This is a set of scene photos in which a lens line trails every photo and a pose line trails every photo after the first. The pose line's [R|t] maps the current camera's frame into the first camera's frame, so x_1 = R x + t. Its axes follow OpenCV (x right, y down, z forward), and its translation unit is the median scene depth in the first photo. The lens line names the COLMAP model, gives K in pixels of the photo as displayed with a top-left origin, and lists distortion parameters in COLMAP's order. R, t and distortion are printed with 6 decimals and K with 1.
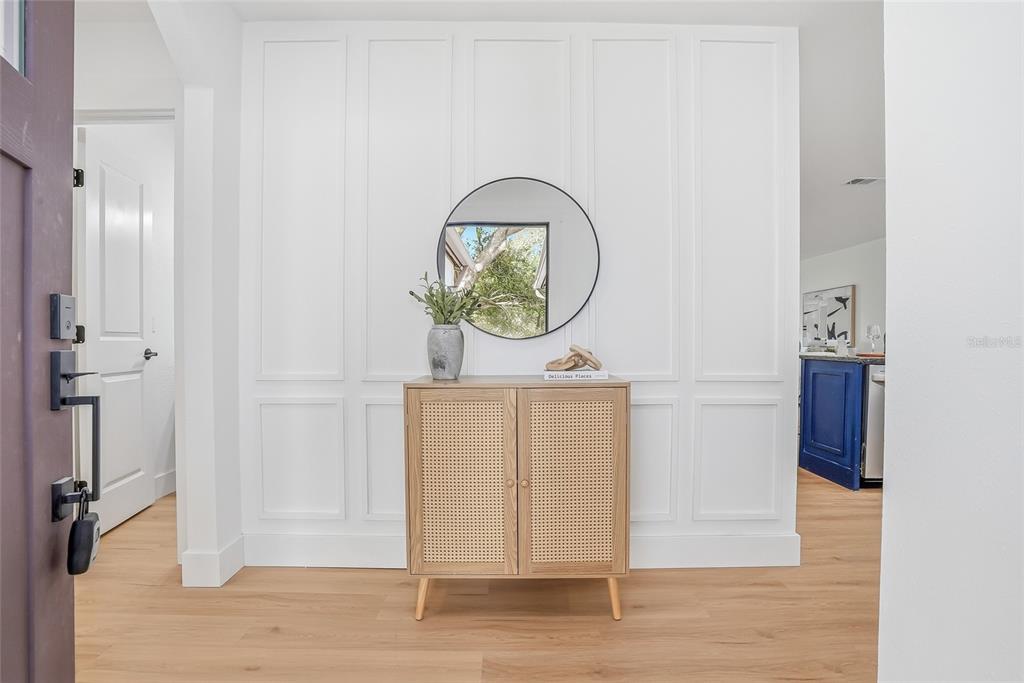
lens RADIAL K [[477.3, 0, 512.0], [0, 477.3, 341.5], [0, 0, 1]] dist [-0.061290, 0.025181]
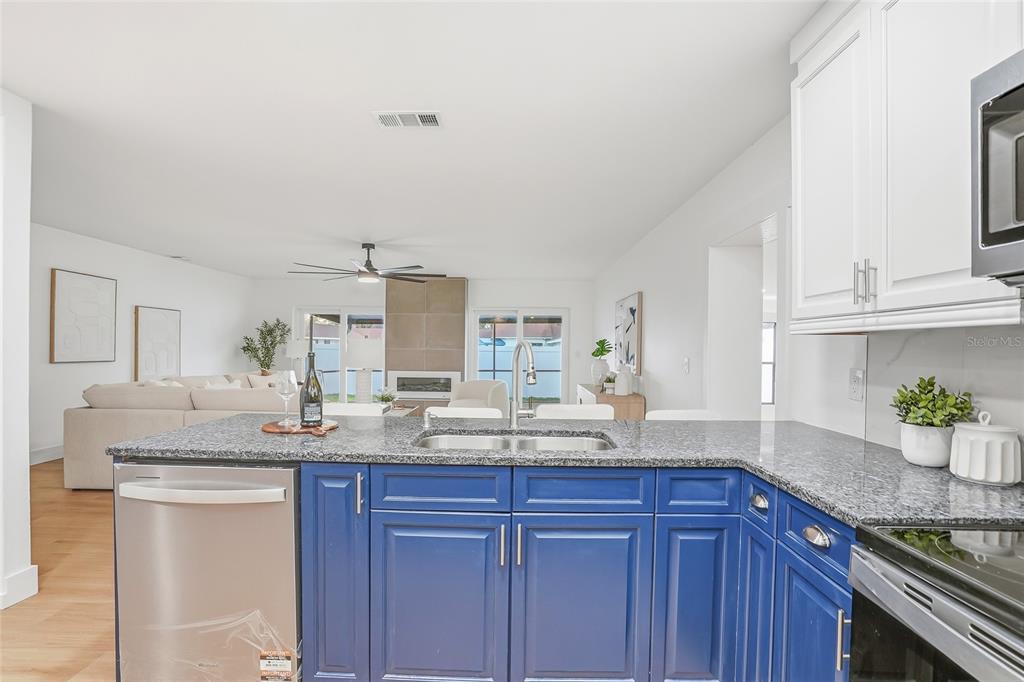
lens RADIAL K [[483.0, 0, 509.9], [0, 483.0, 352.3], [0, 0, 1]] dist [-0.065152, 0.025168]
pose [[0.999933, 0.006846, -0.009319, 0.524498], [-0.006714, 0.999878, 0.014108, -0.033750], [0.009415, -0.014045, 0.999857, 0.229387]]
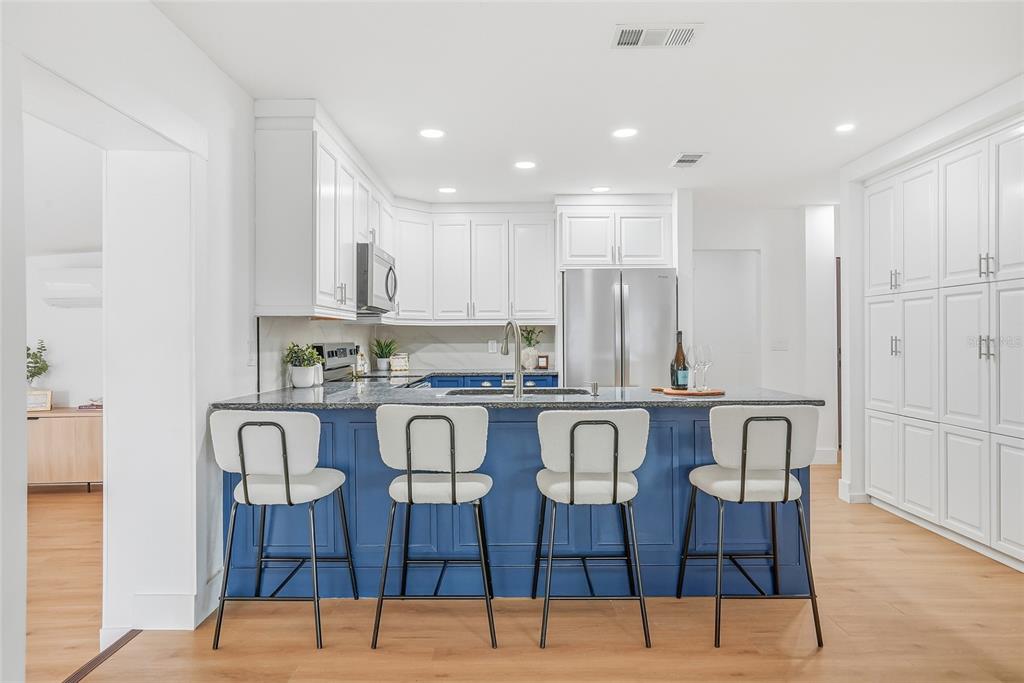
lens RADIAL K [[623.0, 0, 512.0], [0, 623.0, 341.5], [0, 0, 1]] dist [-0.003328, -0.000309]
pose [[-0.999992, 0.001766, -0.003669, 0.531486], [0.001759, 0.999997, 0.001790, -0.022594], [0.003672, 0.001783, -0.999992, 0.953405]]
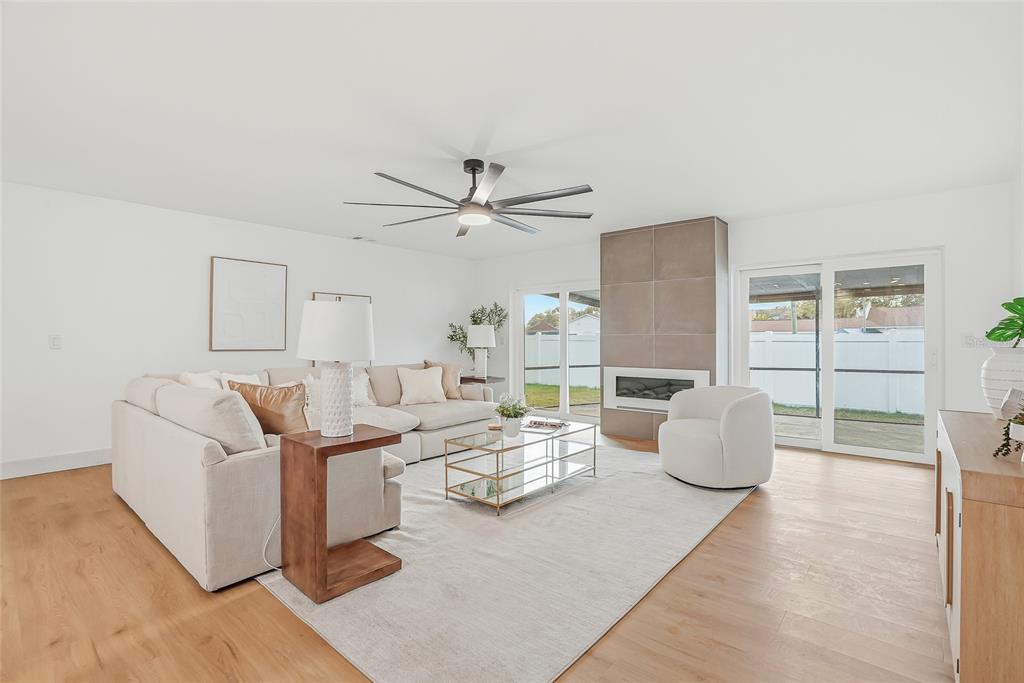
lens RADIAL K [[477.3, 0, 512.0], [0, 477.3, 341.5], [0, 0, 1]] dist [-0.061290, 0.025181]
pose [[0.762062, -0.003447, -0.647495, 0.628587], [0.006817, 0.999973, 0.002700, -0.016117], [0.647469, -0.006472, 0.762065, 0.680024]]
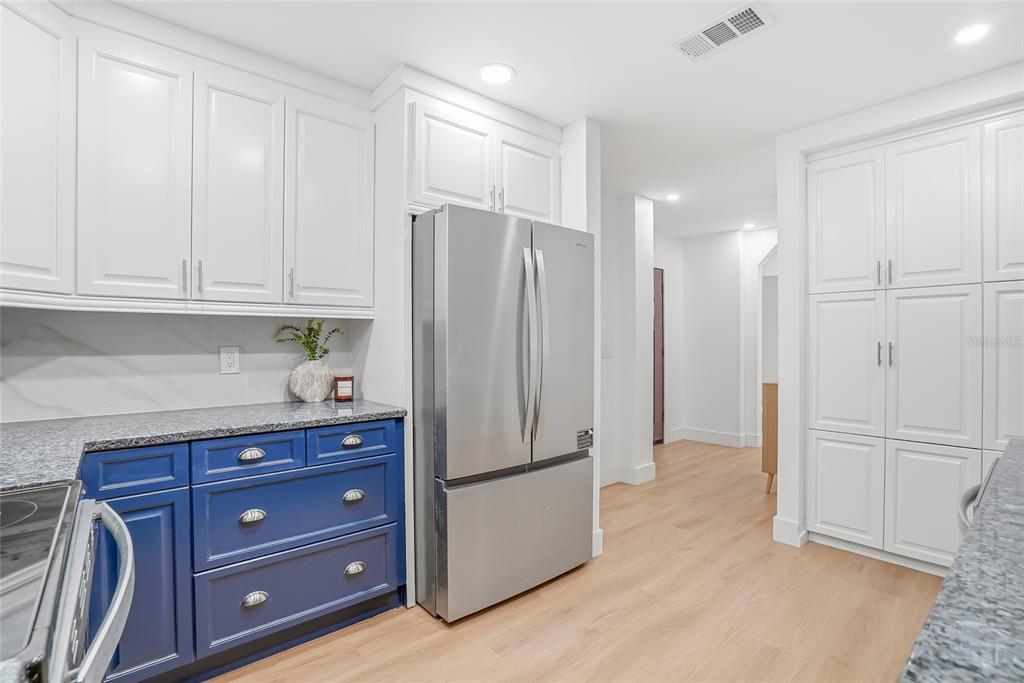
lens RADIAL K [[477.3, 0, 512.0], [0, 477.3, 341.5], [0, 0, 1]] dist [-0.061290, 0.025181]
pose [[-0.756638, -0.000645, -0.653834, 0.616600], [0.001421, 0.999996, -0.002631, -0.025669], [0.653832, -0.002920, -0.756634, 0.454353]]
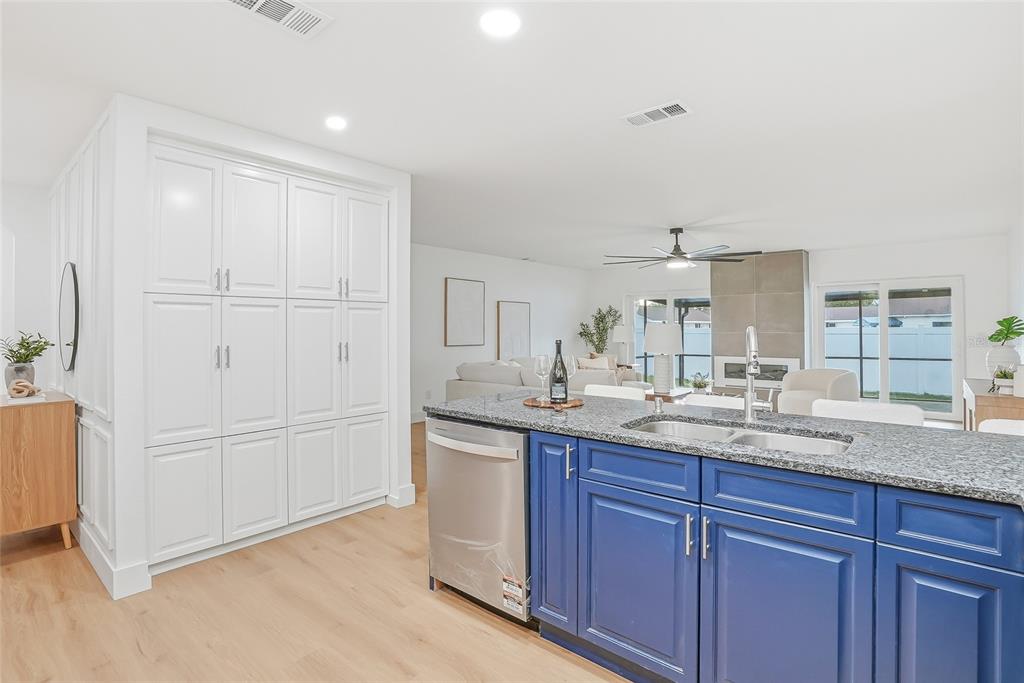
lens RADIAL K [[498.5, 0, 513.0], [0, 498.5, 325.5], [0, 0, 1]] dist [-0.062940, 0.025562]
pose [[0.762612, -0.012451, -0.646736, 0.602840], [0.009859, 0.999922, -0.007625, -0.036845], [0.646781, -0.000562, 0.762676, 0.224731]]
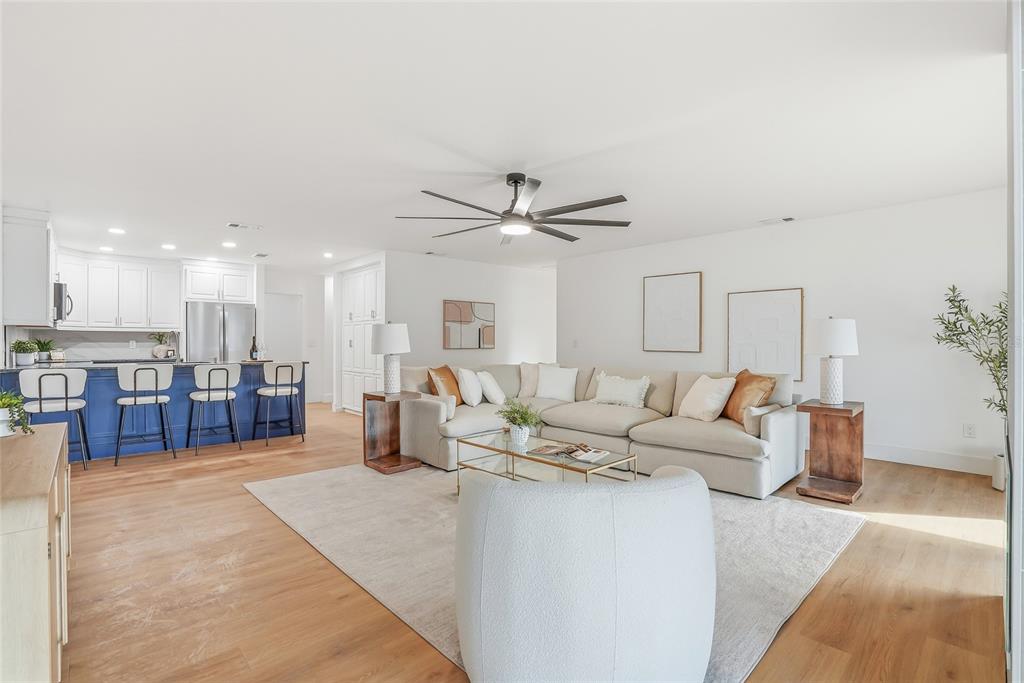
lens RADIAL K [[477.3, 0, 512.0], [0, 477.3, 341.5], [0, 0, 1]] dist [-0.061290, 0.025181]
pose [[-0.731116, -0.004379, -0.682239, 0.640241], [-0.001155, 0.999986, -0.005182, -0.016139], [0.682252, -0.003000, -0.731111, 1.415836]]
